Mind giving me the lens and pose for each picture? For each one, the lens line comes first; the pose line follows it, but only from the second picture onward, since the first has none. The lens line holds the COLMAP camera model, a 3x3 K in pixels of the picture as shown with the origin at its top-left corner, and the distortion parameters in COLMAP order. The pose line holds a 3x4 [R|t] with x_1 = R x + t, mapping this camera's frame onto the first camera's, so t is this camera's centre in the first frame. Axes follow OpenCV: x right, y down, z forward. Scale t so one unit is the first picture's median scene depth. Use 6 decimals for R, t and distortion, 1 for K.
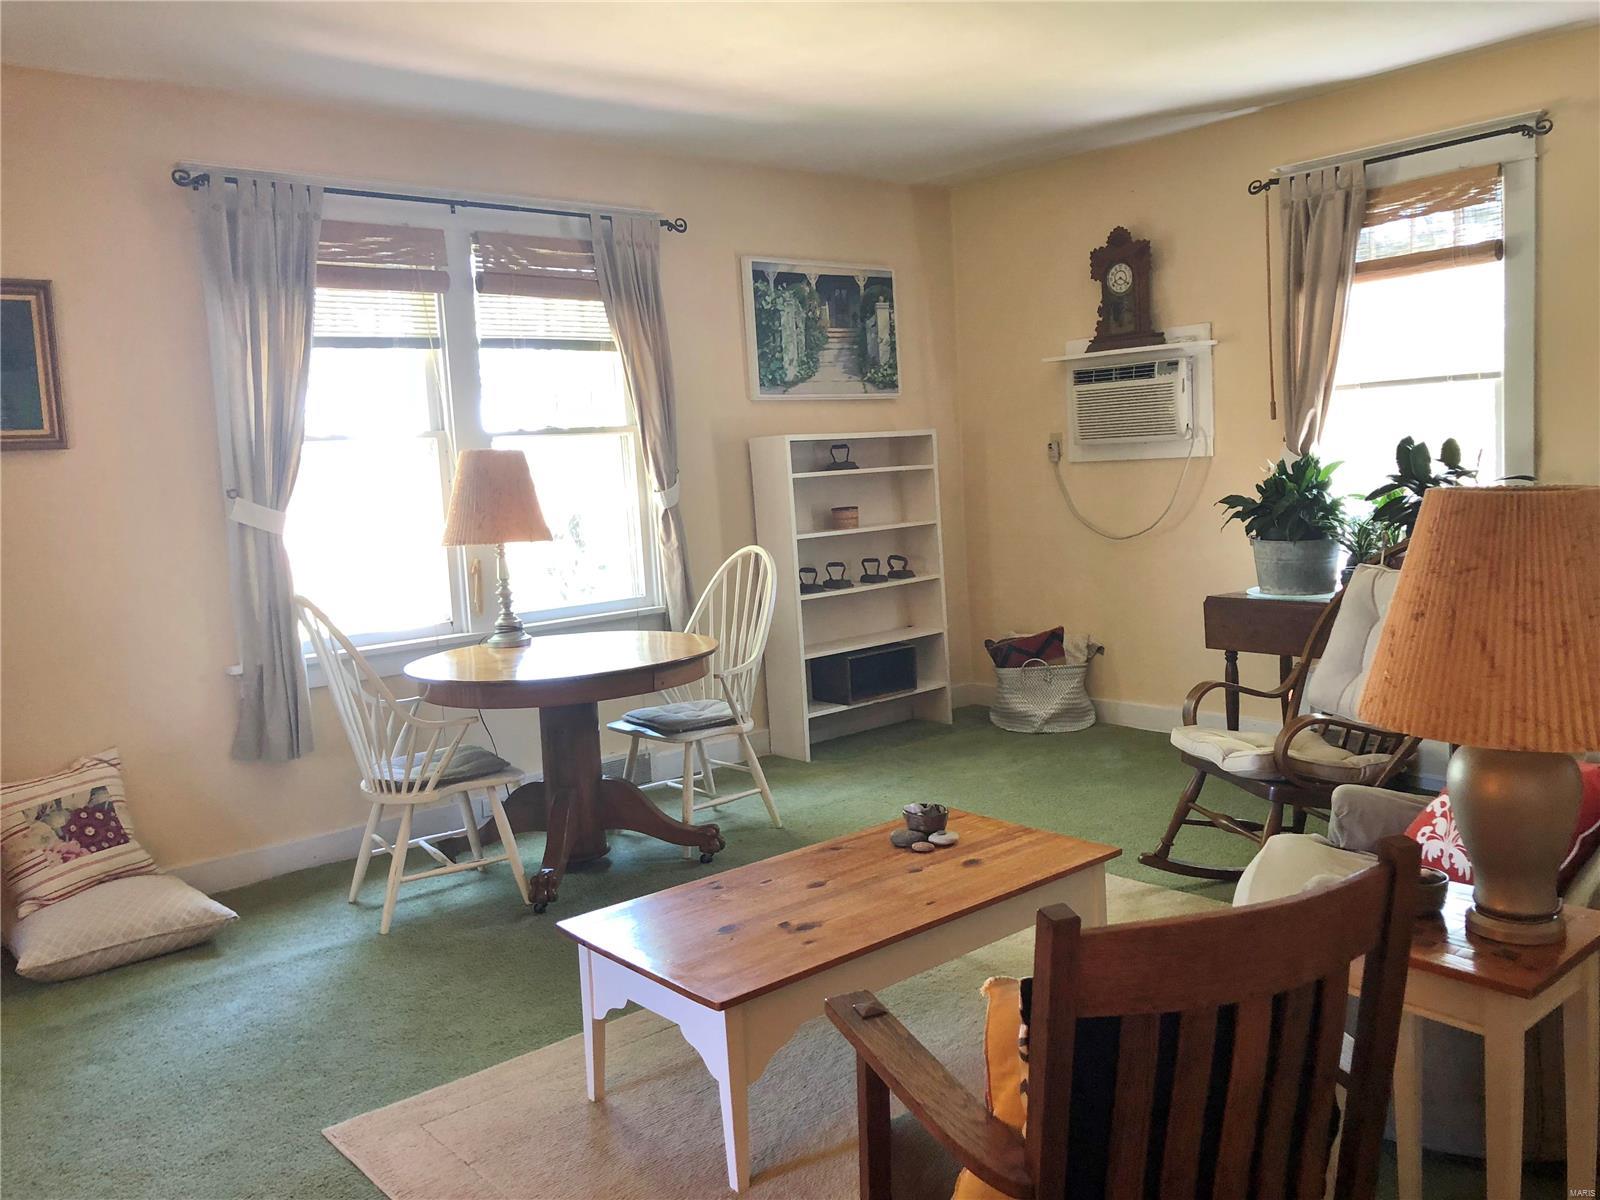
lens RADIAL K [[1299.8, 0, 795.0], [0, 1299.8, 569.0], [0, 0, 1]] dist [0.031245, -0.050717]
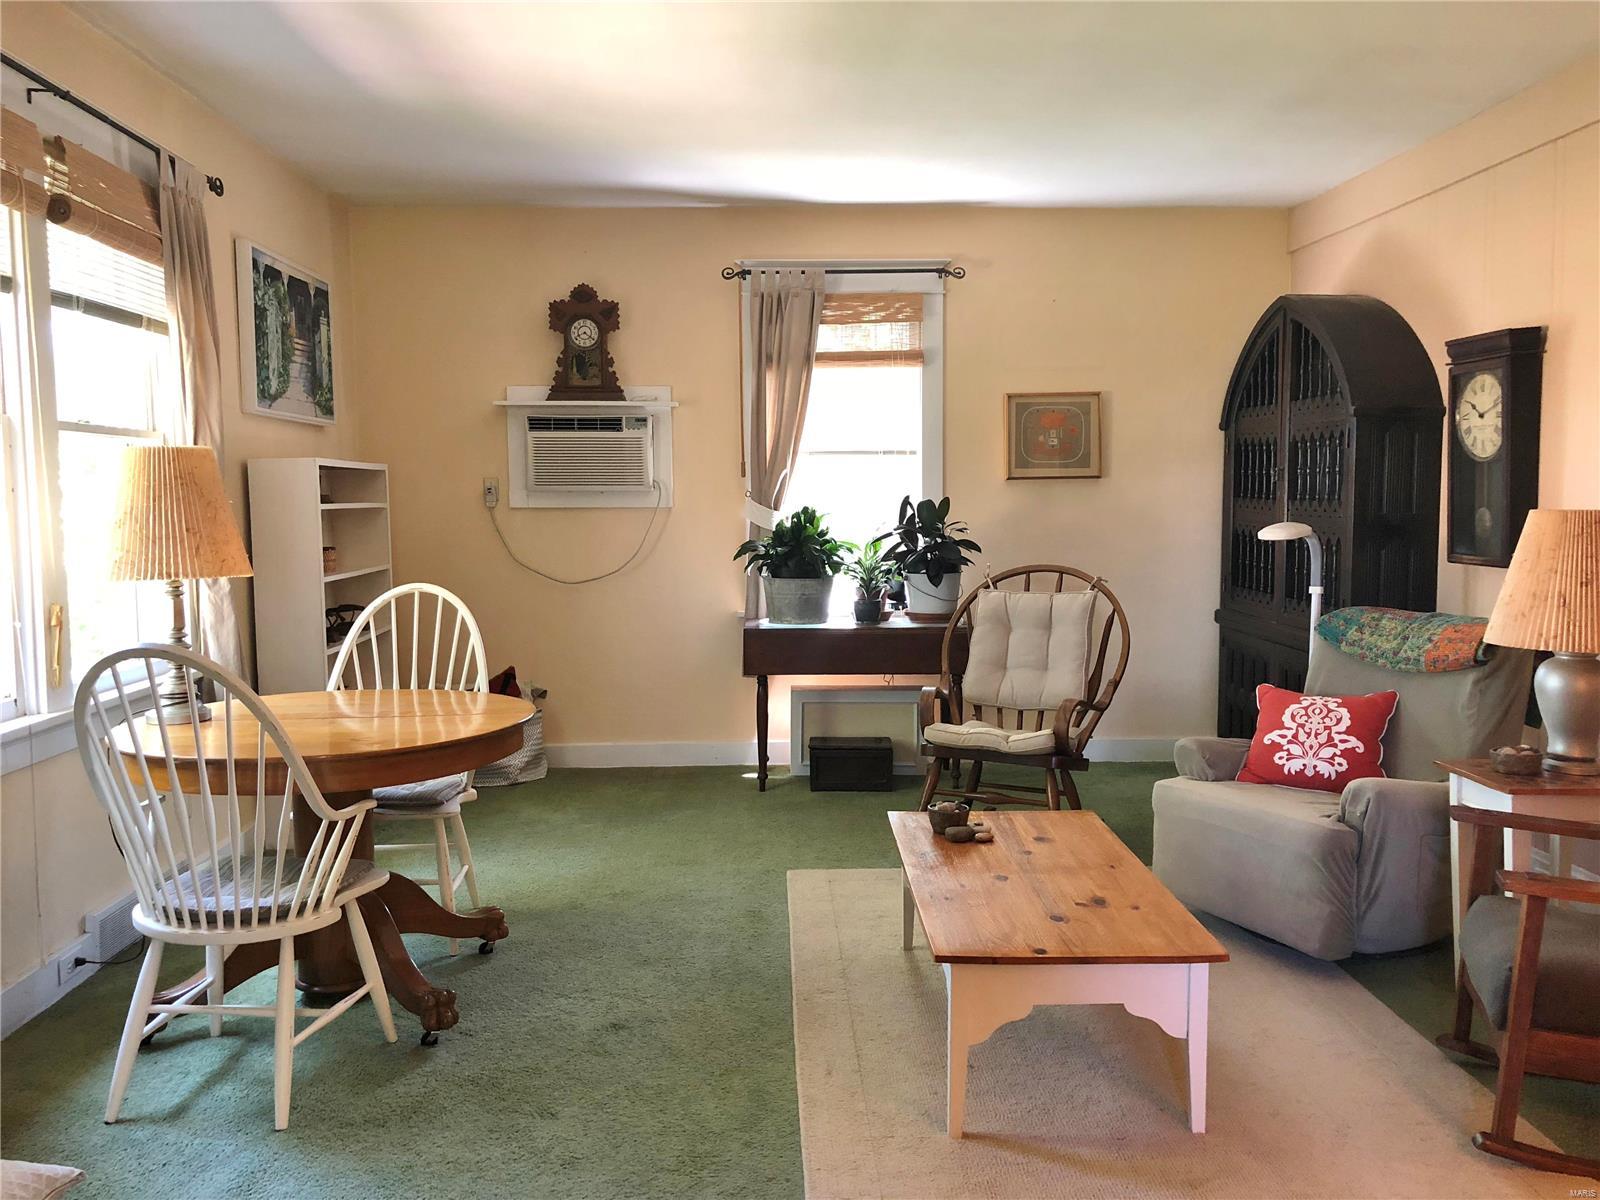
lens RADIAL K [[1294.3, 0, 800.0], [0, 1294.3, 600.0], [0, 0, 1]] dist [0.044227, -0.103359]
pose [[0.627096, -0.011239, 0.778861, -0.461857], [0.037791, 0.999157, -0.016010, 0.013278], [-0.778024, 0.039474, 0.626993, 0.230443]]
